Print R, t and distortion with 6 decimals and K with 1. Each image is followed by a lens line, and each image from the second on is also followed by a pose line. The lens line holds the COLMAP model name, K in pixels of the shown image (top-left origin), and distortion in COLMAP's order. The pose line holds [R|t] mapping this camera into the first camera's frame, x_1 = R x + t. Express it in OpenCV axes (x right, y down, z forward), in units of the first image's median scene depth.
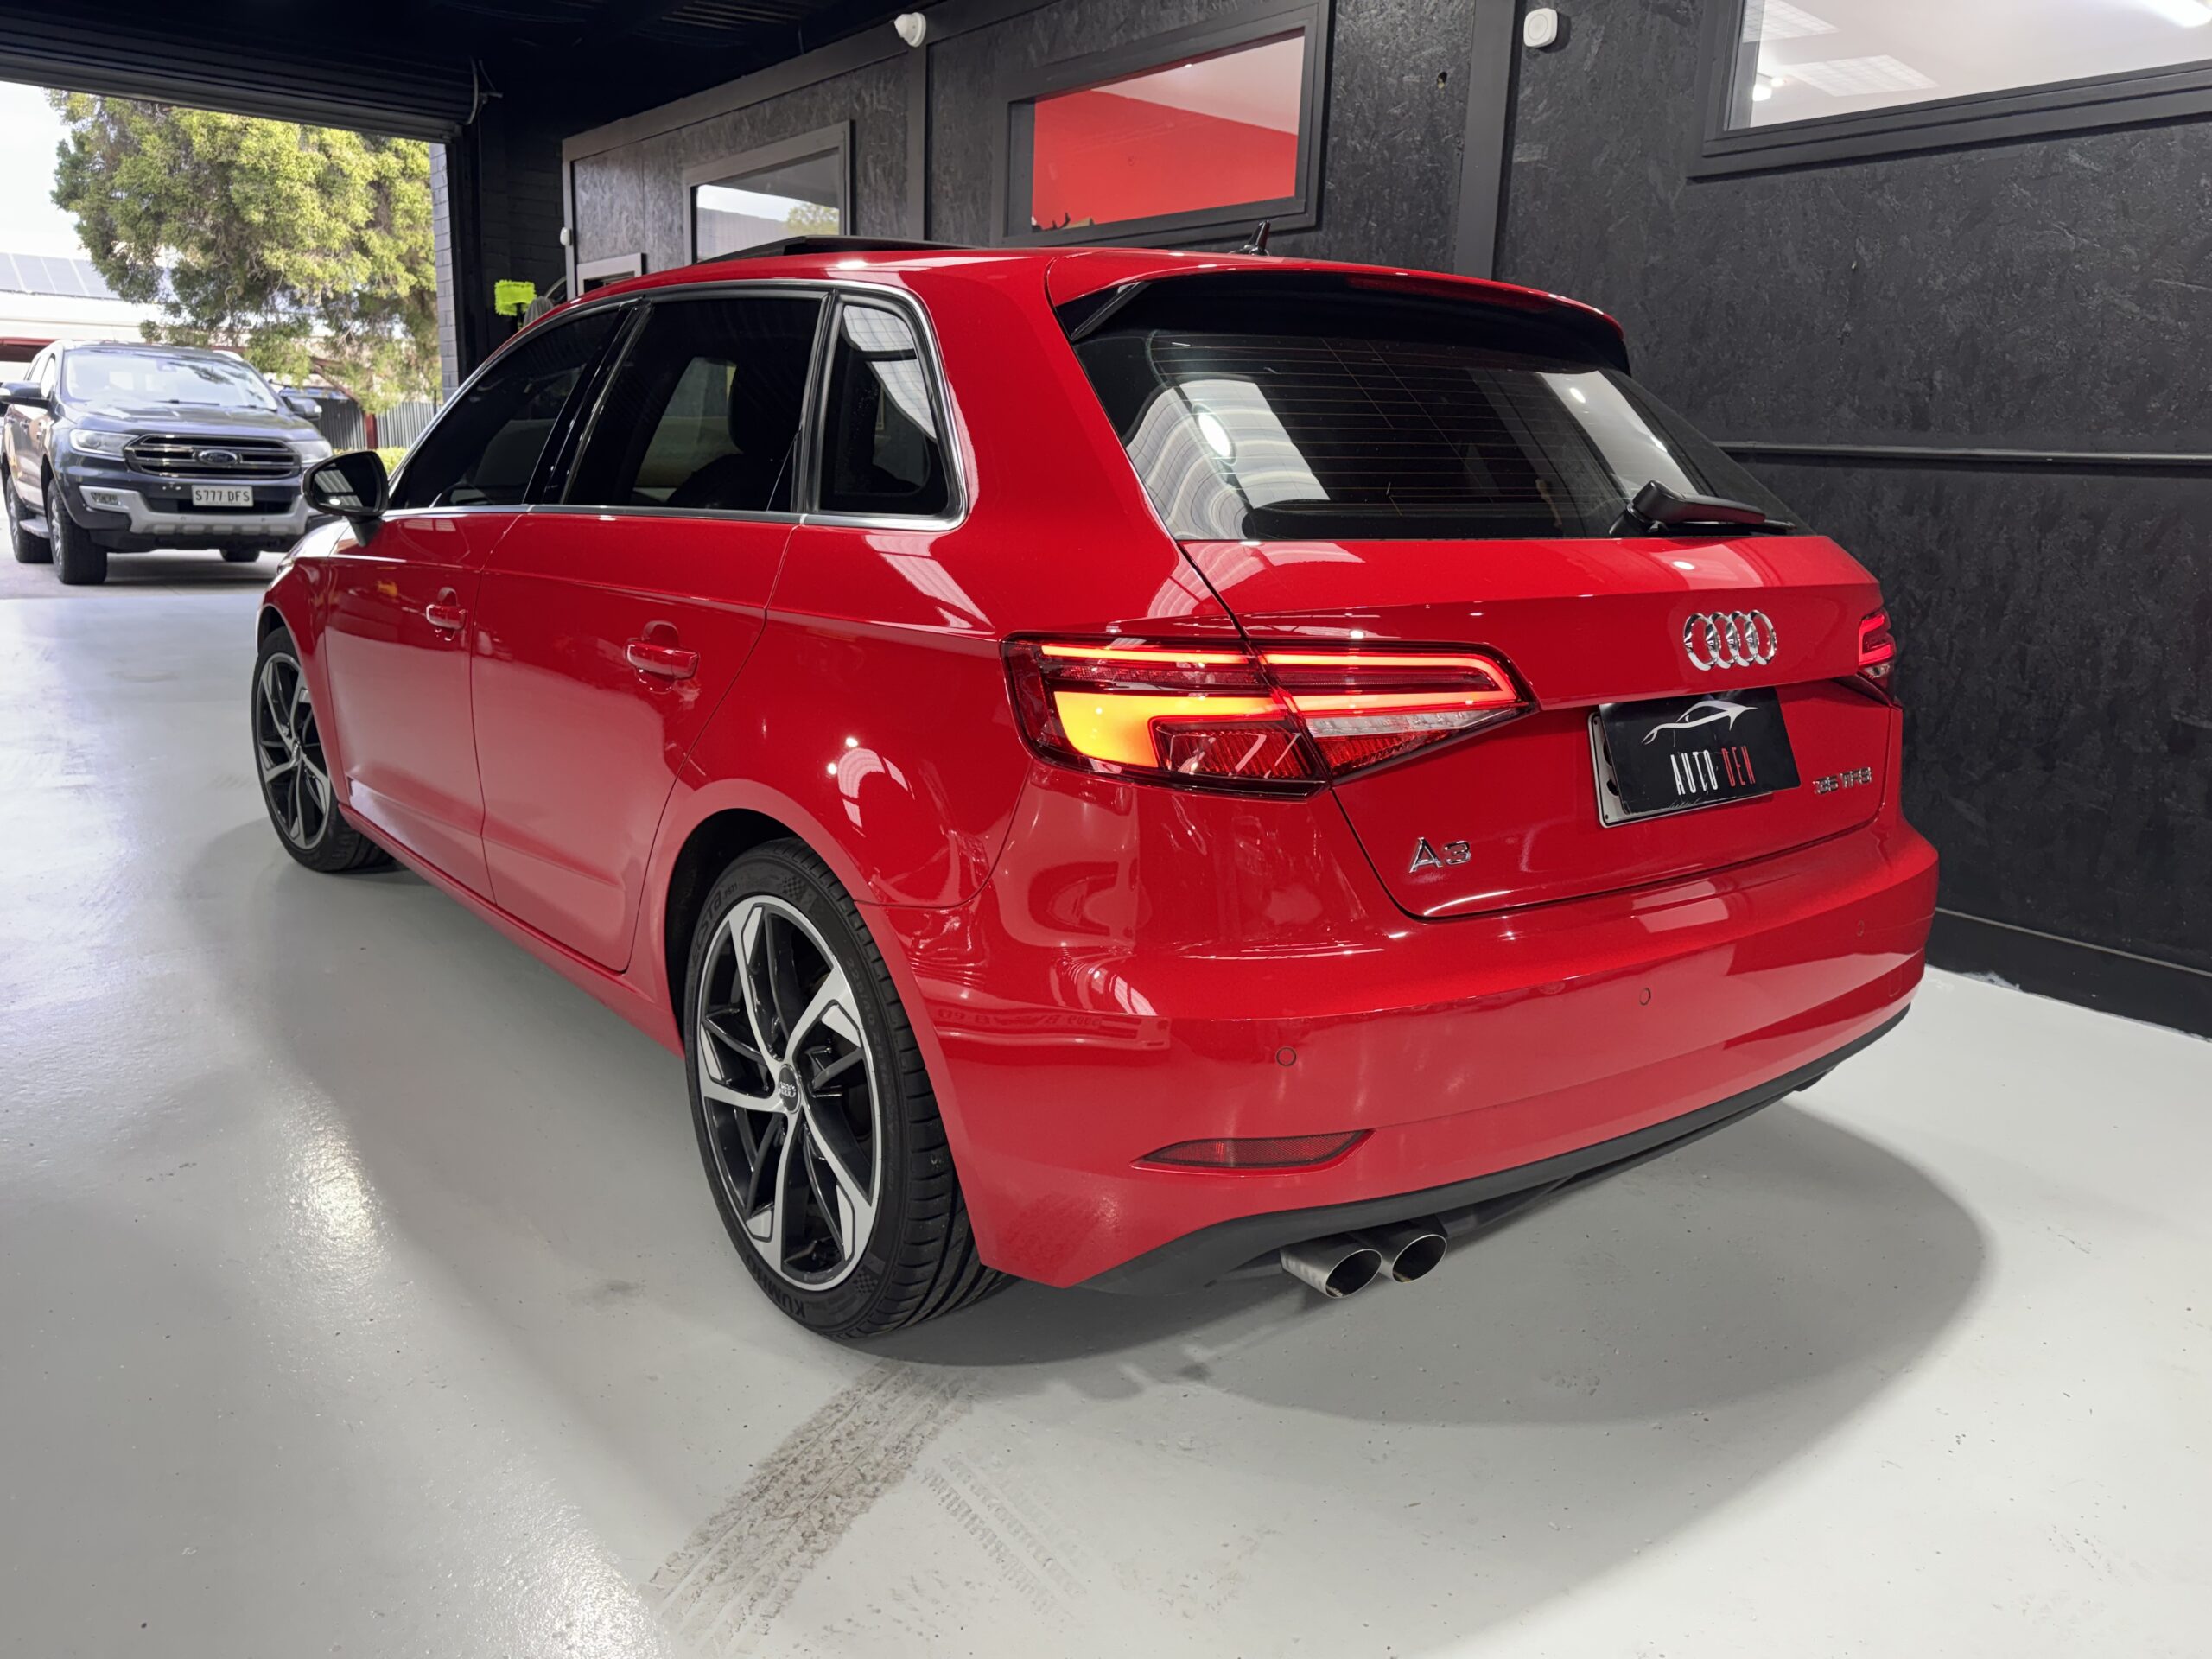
lens RADIAL K [[1647.7, 0, 1105.5], [0, 1647.7, 823.3], [0, 0, 1]] dist [0.031464, -0.018024]
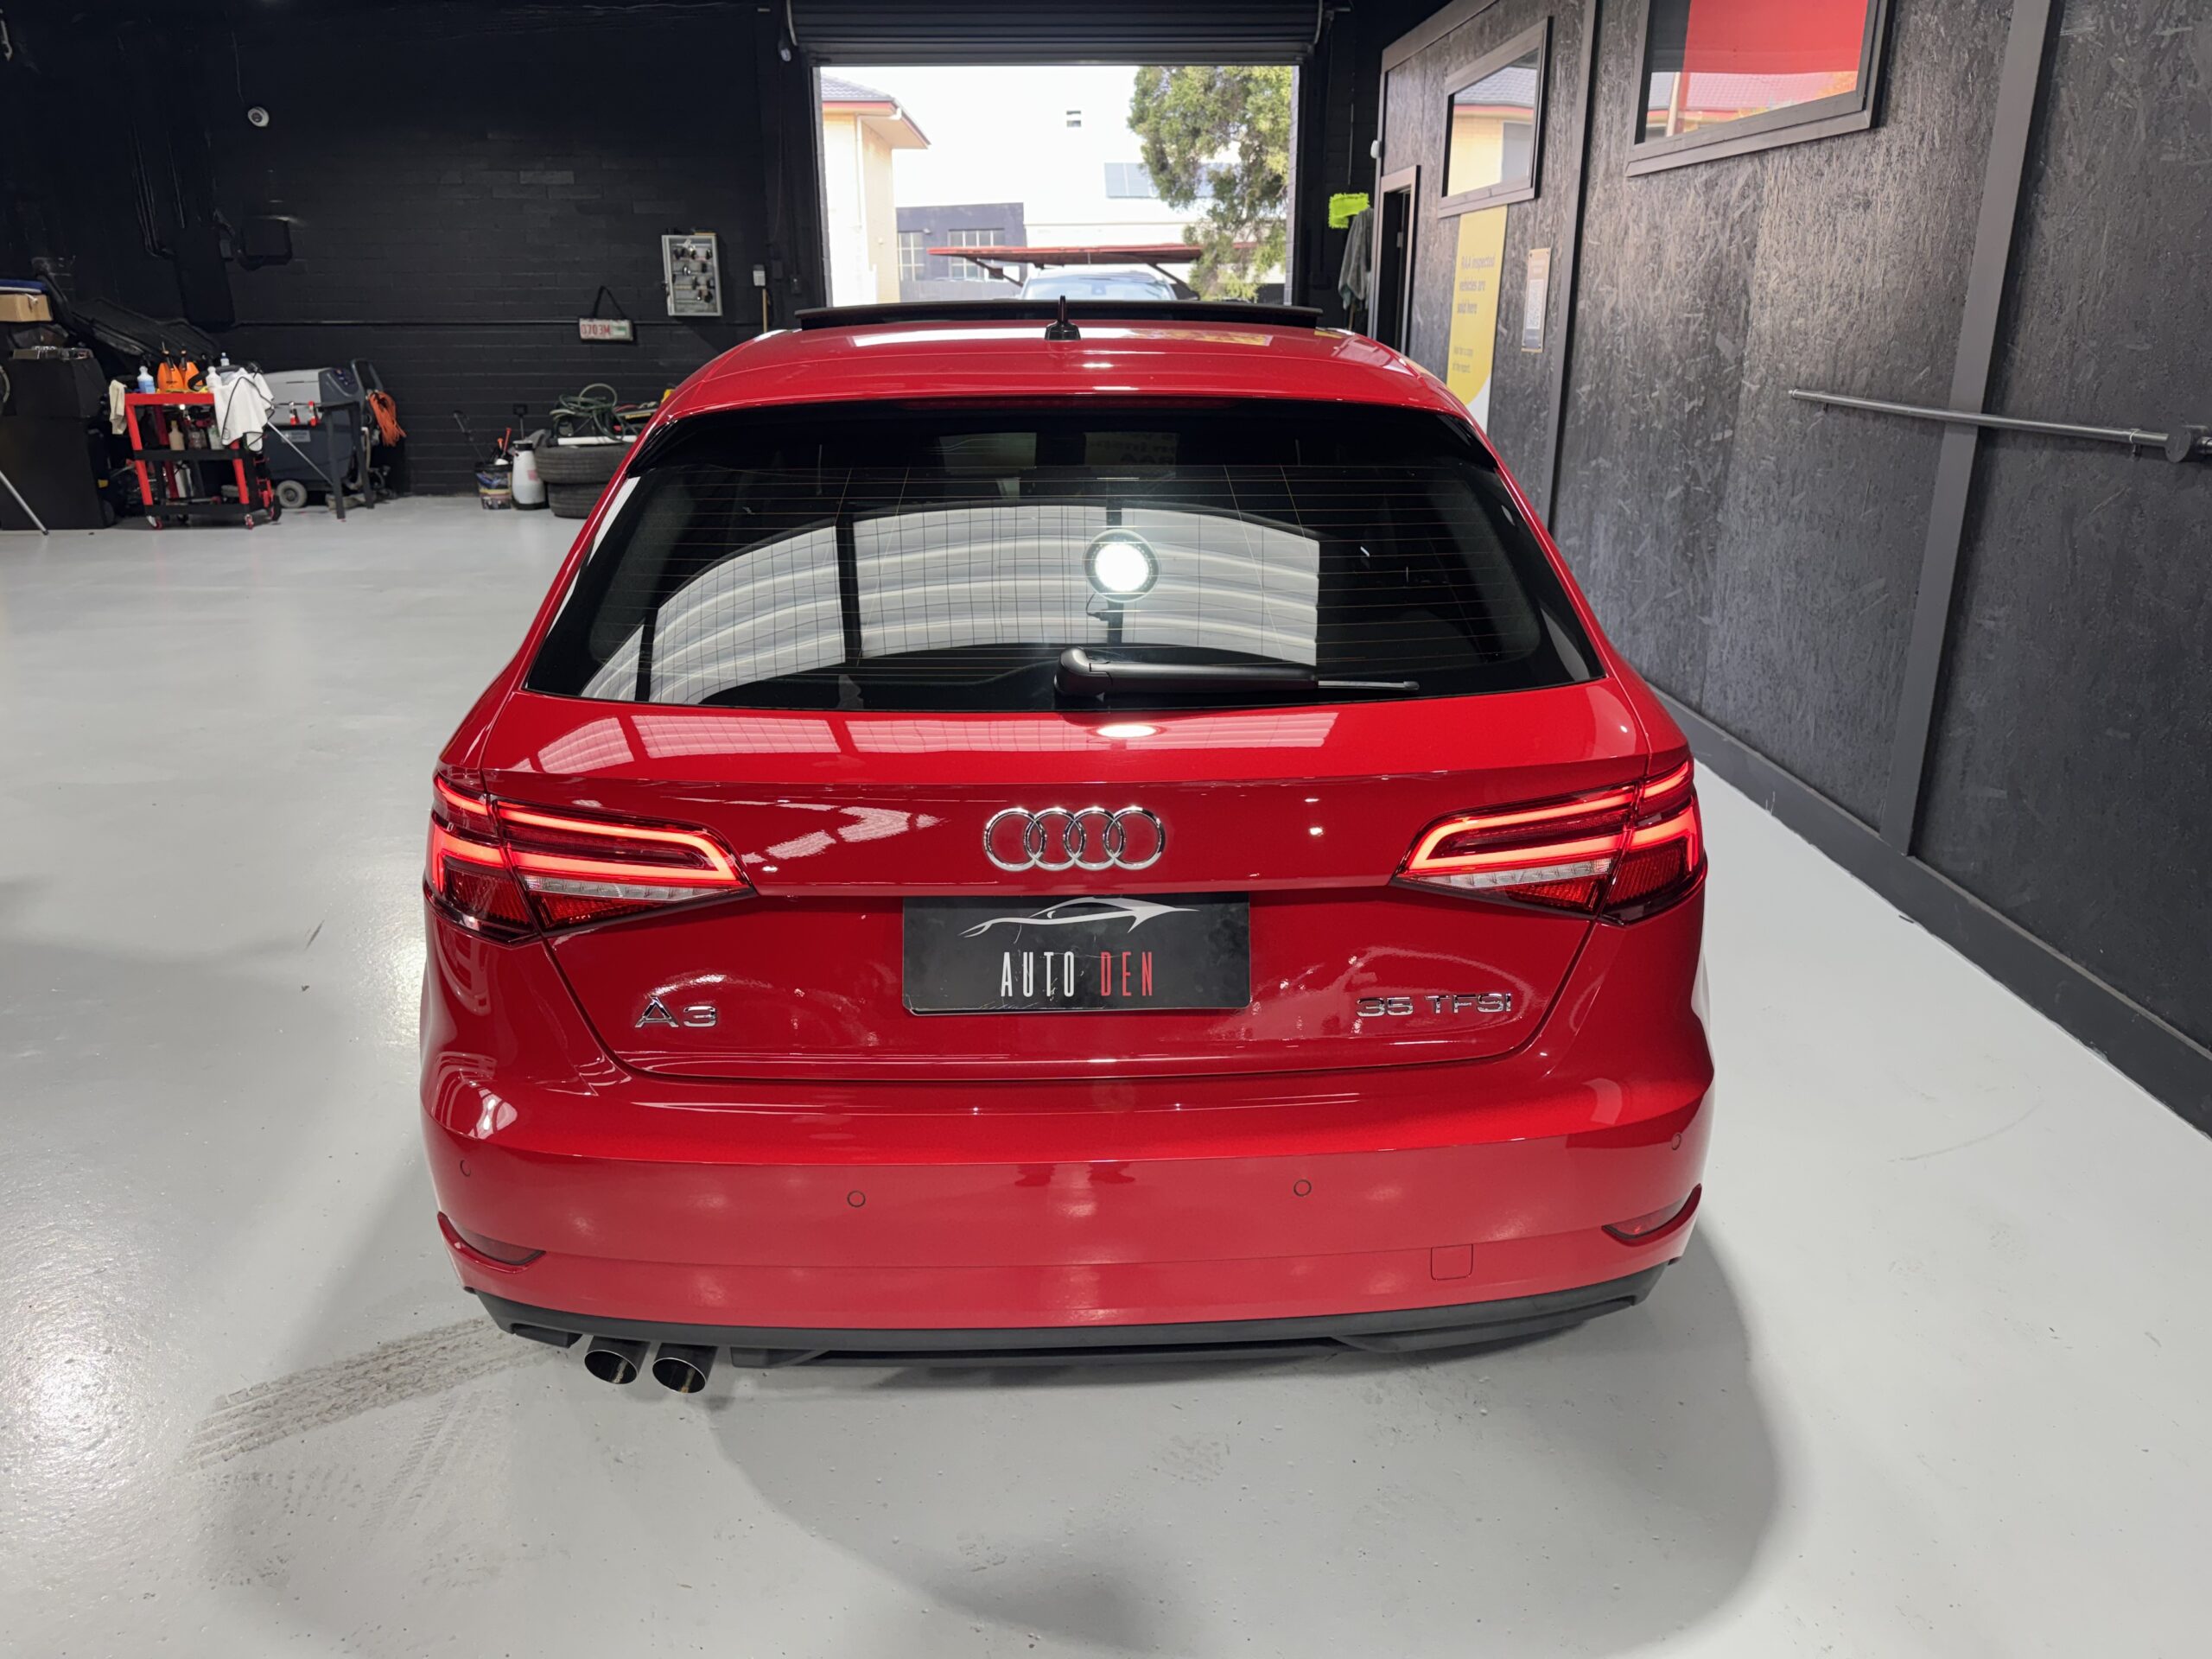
lens RADIAL K [[1647.7, 0, 1106.7], [0, 1647.7, 839.5], [0, 0, 1]] dist [0.031464, -0.018024]
pose [[0.796613, 0.157057, -0.583730, 0.201054], [-0.099497, 0.986554, 0.129657, -0.050287], [0.596245, -0.045207, 0.801529, 0.065239]]
